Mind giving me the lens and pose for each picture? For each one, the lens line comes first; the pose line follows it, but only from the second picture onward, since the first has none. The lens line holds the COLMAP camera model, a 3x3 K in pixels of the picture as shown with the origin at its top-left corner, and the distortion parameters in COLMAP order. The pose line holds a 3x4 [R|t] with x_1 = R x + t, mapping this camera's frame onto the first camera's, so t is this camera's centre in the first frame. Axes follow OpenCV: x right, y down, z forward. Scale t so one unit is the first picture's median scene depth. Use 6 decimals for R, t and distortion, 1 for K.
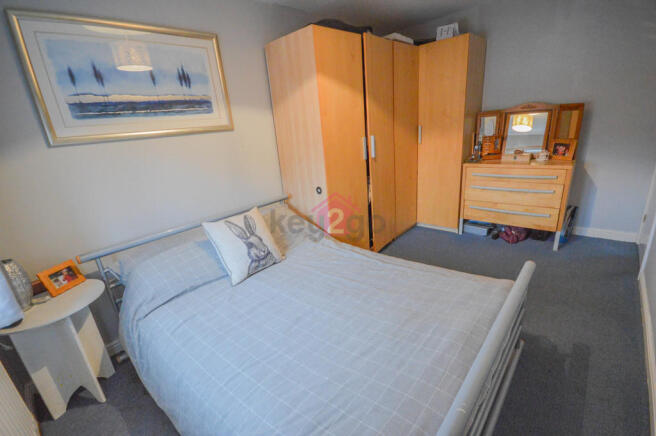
lens RADIAL K [[291.5, 0, 326.3], [0, 291.5, 218.6], [0, 0, 1]] dist [0.000827, -0.000156]
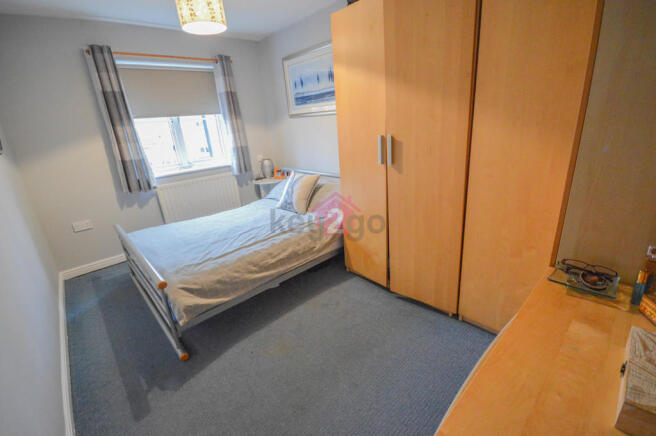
lens RADIAL K [[291.5, 0, 326.3], [0, 291.5, 218.6], [0, 0, 1]] dist [0.000827, -0.000156]
pose [[-0.079715, 0.410407, -0.908412, 1.326700], [-0.244551, 0.875410, 0.416956, -0.534994], [0.966354, 0.255391, 0.030582, 1.302240]]
